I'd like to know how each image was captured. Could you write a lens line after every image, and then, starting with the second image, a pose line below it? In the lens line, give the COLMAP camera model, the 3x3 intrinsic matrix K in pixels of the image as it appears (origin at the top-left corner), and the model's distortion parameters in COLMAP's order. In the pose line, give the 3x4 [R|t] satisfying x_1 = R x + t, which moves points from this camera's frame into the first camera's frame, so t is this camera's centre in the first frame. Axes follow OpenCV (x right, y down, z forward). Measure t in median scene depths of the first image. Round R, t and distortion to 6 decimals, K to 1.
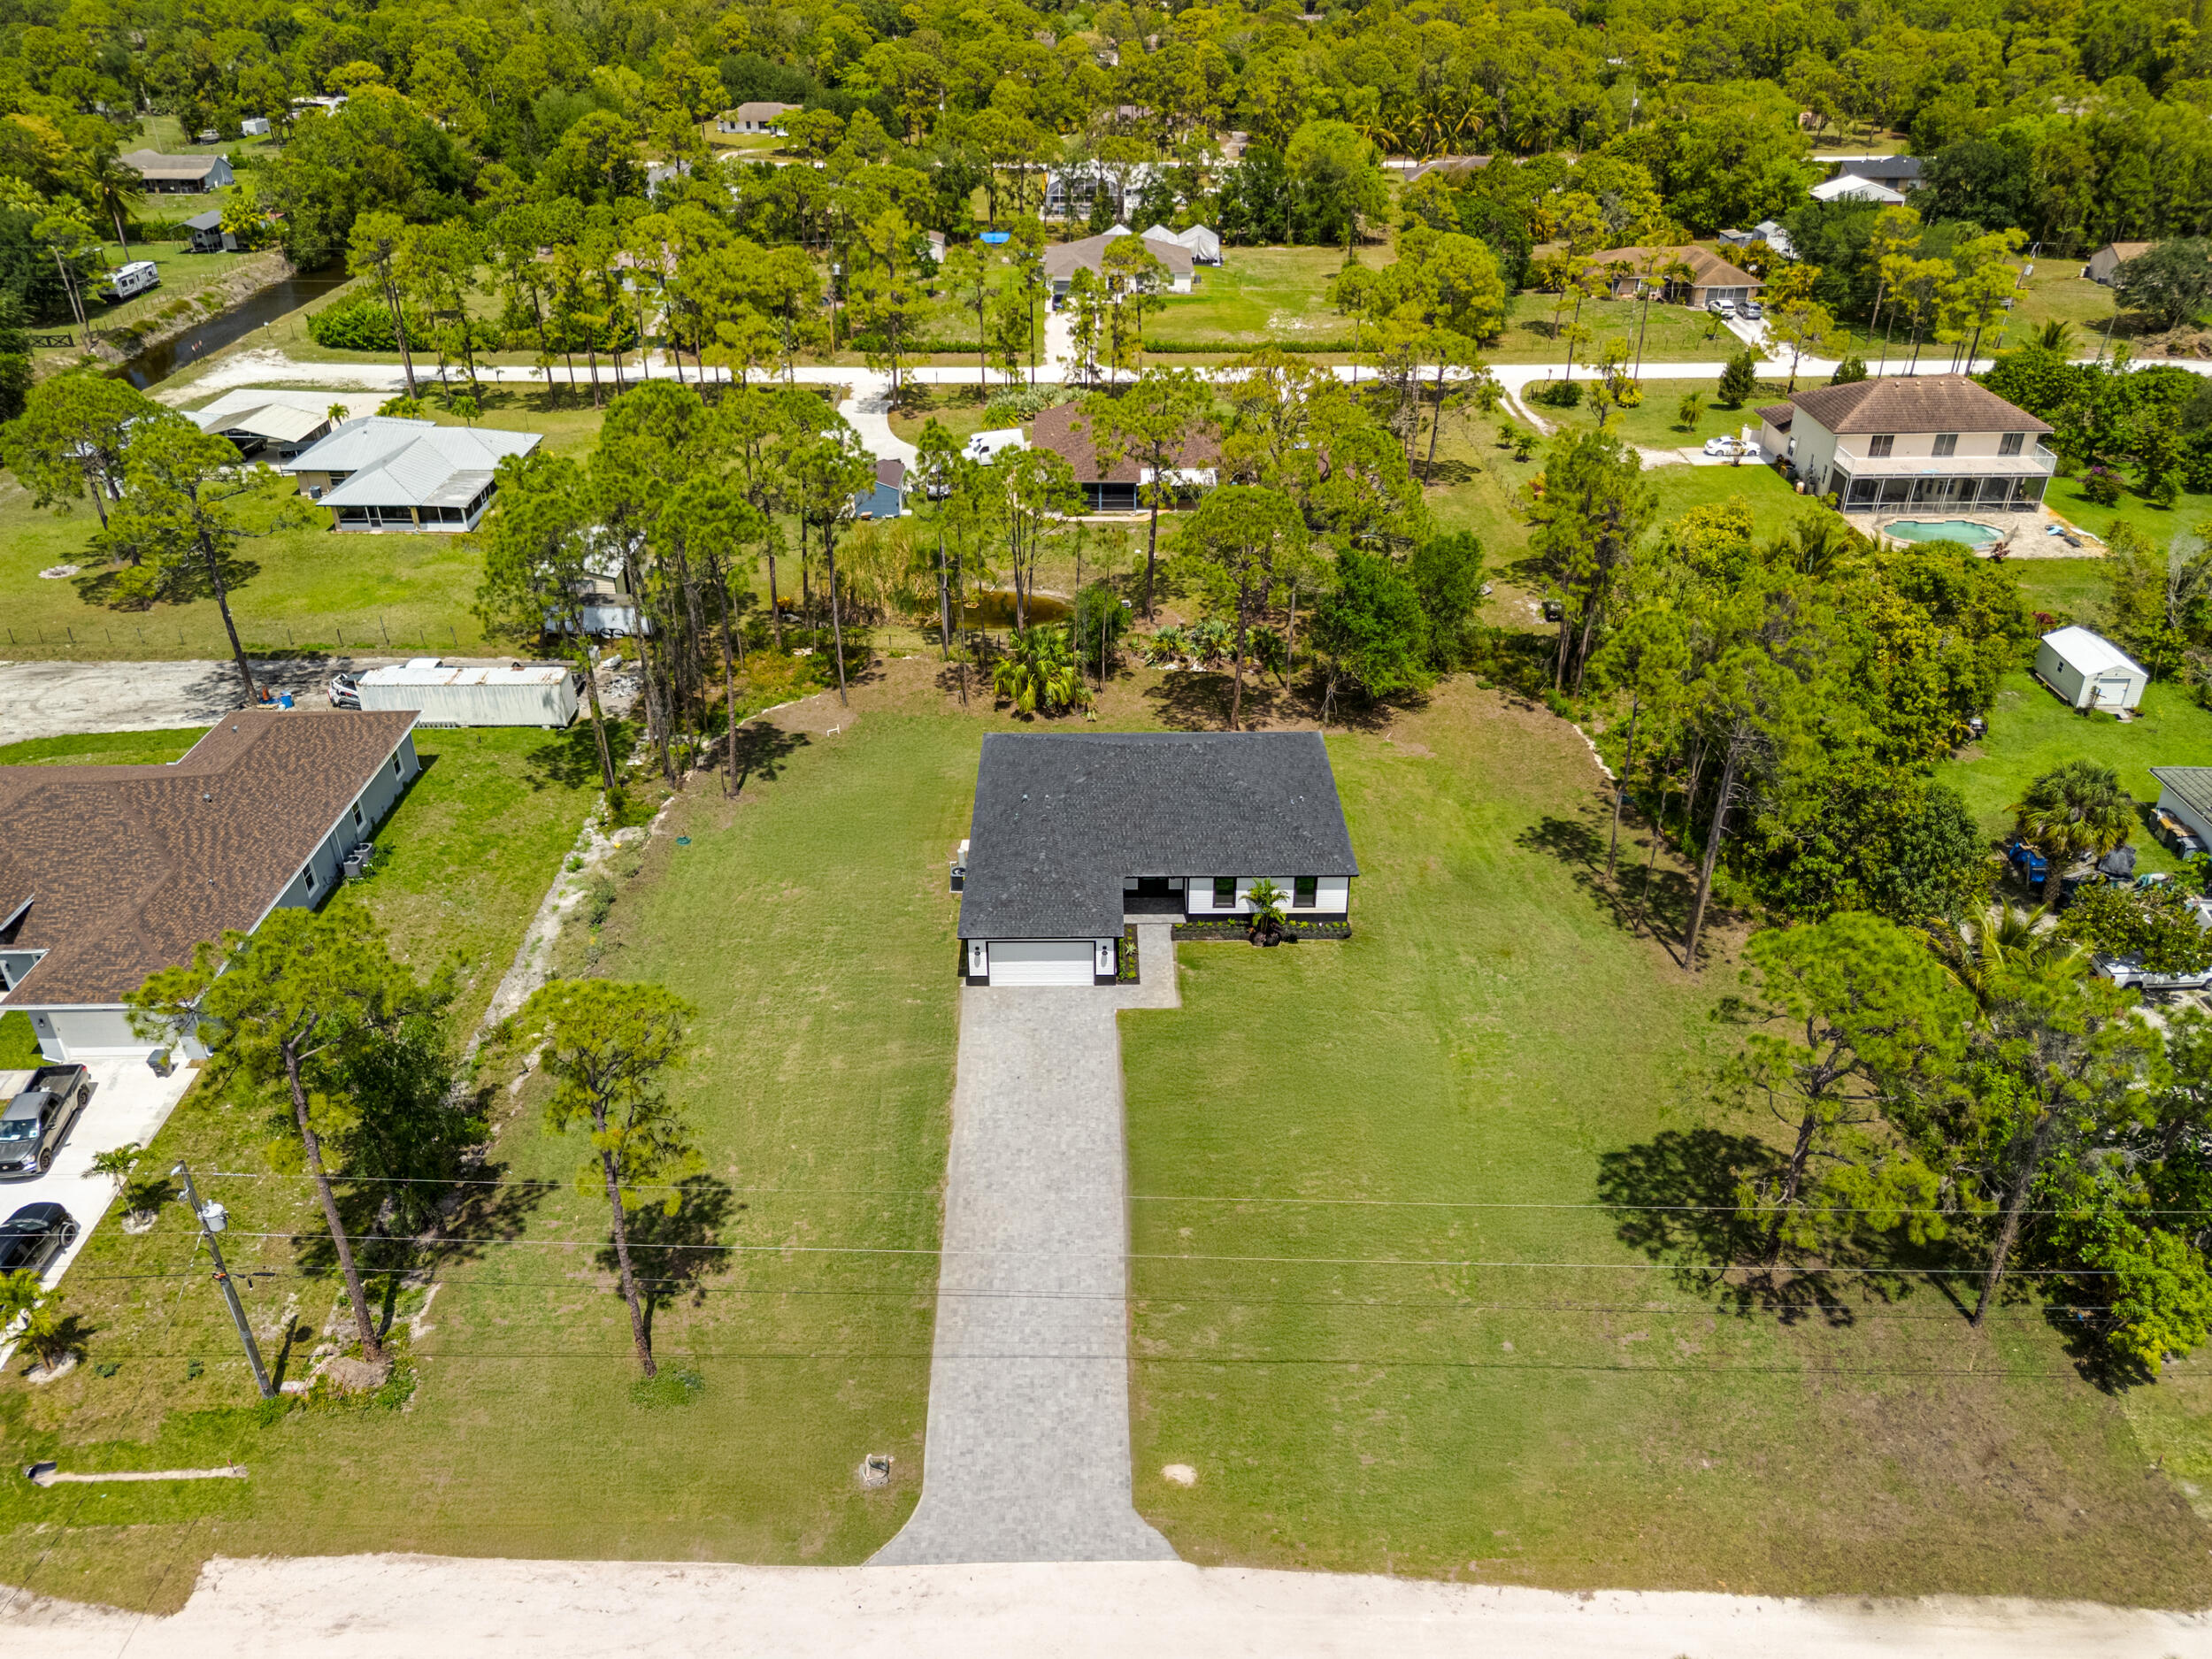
lens RADIAL K [[1627.9, 0, 1106.0], [0, 1627.9, 829.5], [0, 0, 1]] dist [0.097270, -0.117714]
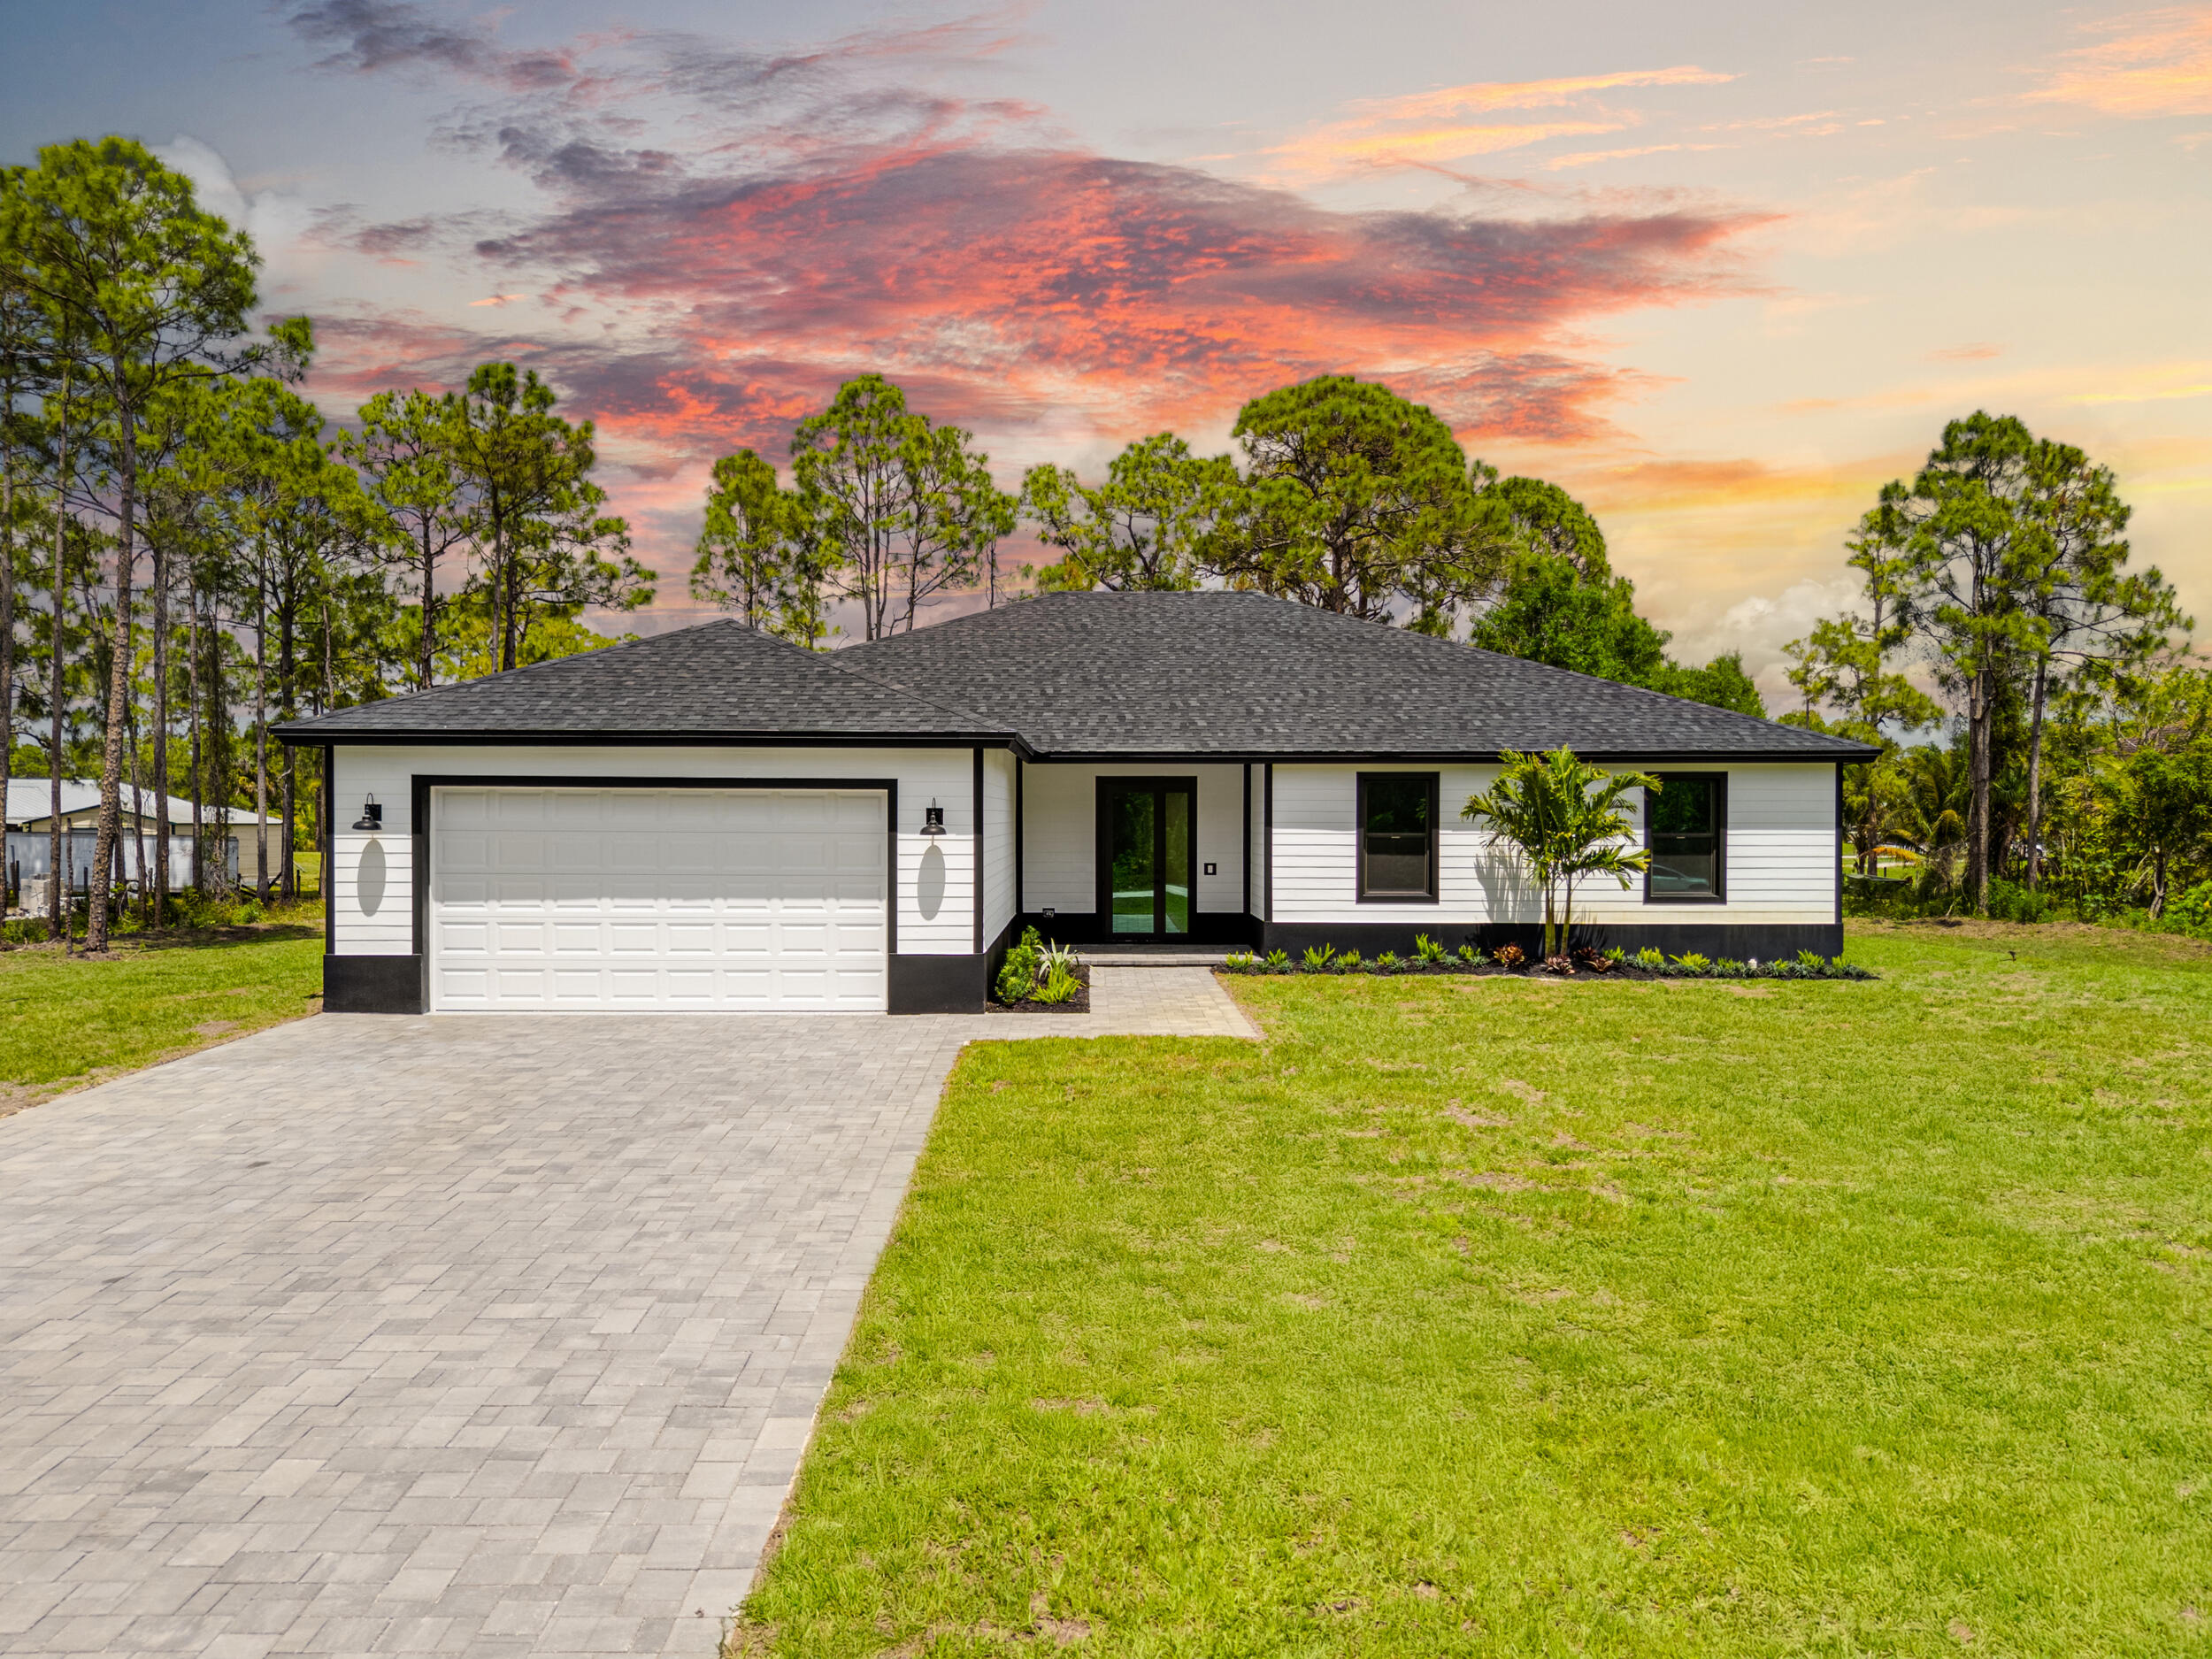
lens RADIAL K [[1627.9, 0, 1106.0], [0, 1627.9, 829.5], [0, 0, 1]] dist [0.097270, -0.117714]
pose [[0.999979, 0.006090, 0.002119, 0.021563], [-0.004248, 0.869431, -0.494035, 0.177192], [-0.004851, 0.494016, 0.869439, 0.753120]]
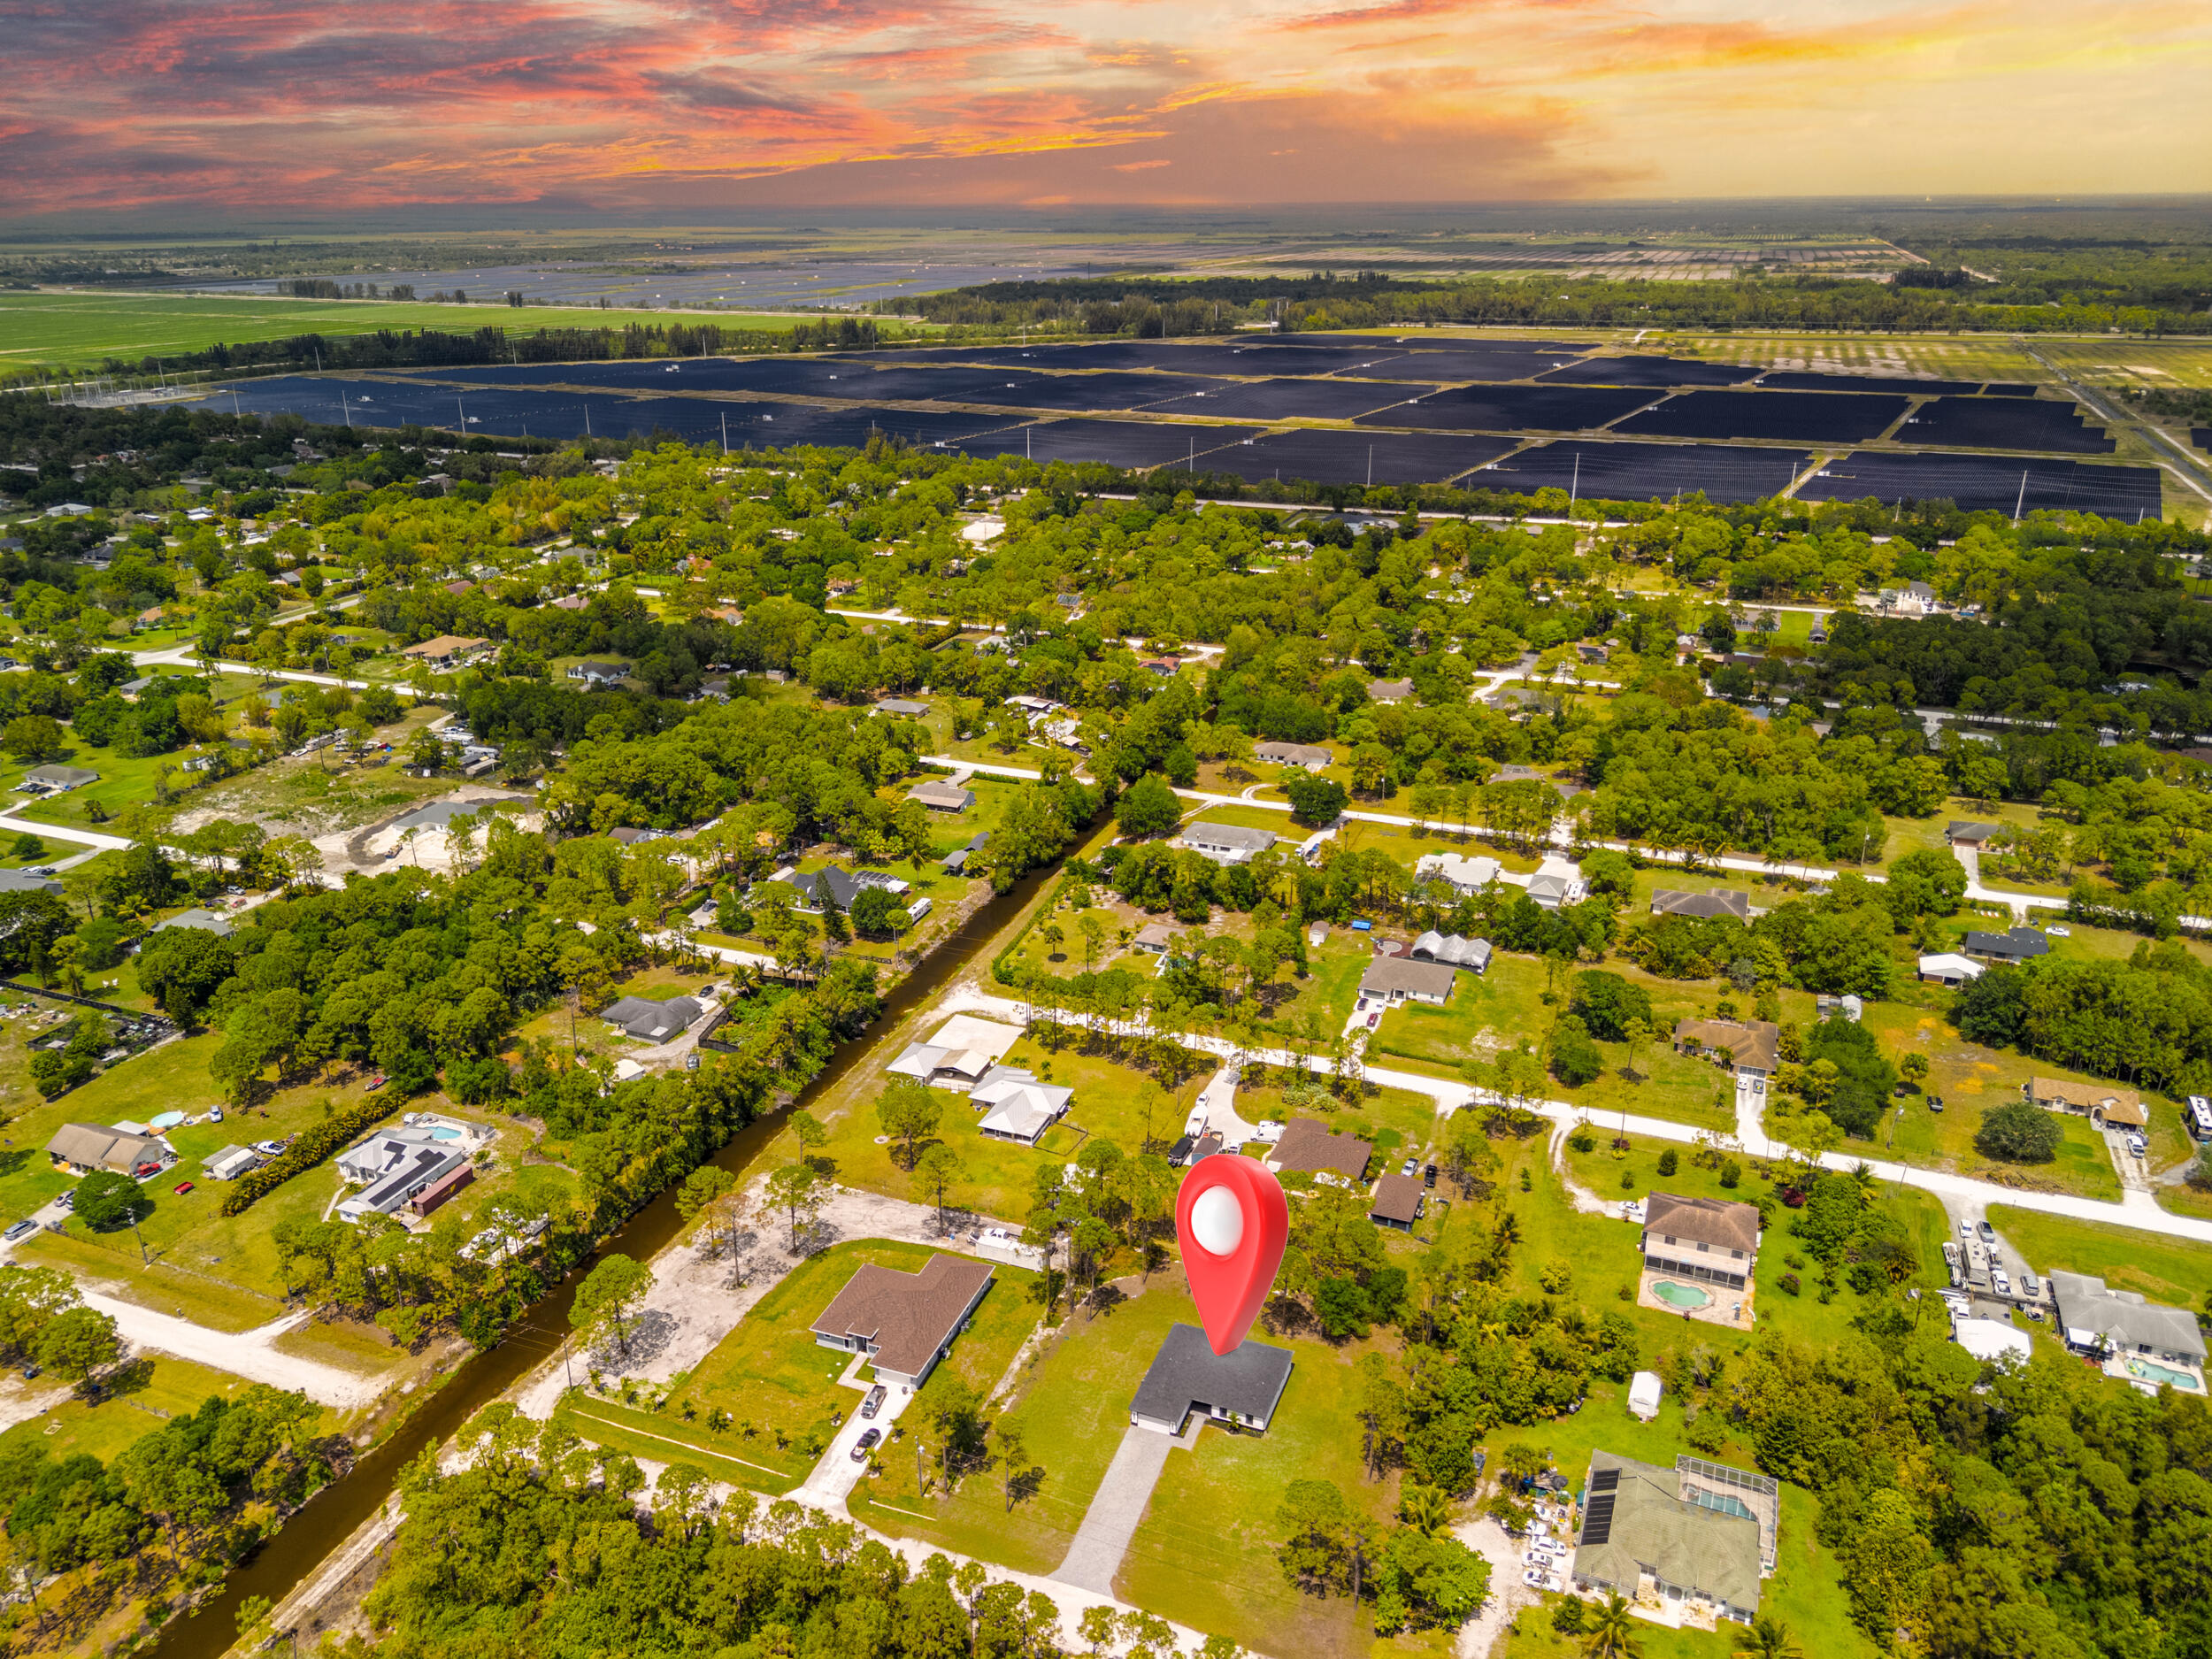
lens RADIAL K [[1627.9, 0, 1106.0], [0, 1627.9, 829.5], [0, 0, 1]] dist [0.097270, -0.117714]
pose [[0.928499, 0.129453, -0.348038, 0.776948], [-0.181036, 0.976141, -0.119892, -0.597064], [0.324214, 0.174327, 0.929782, -2.030474]]
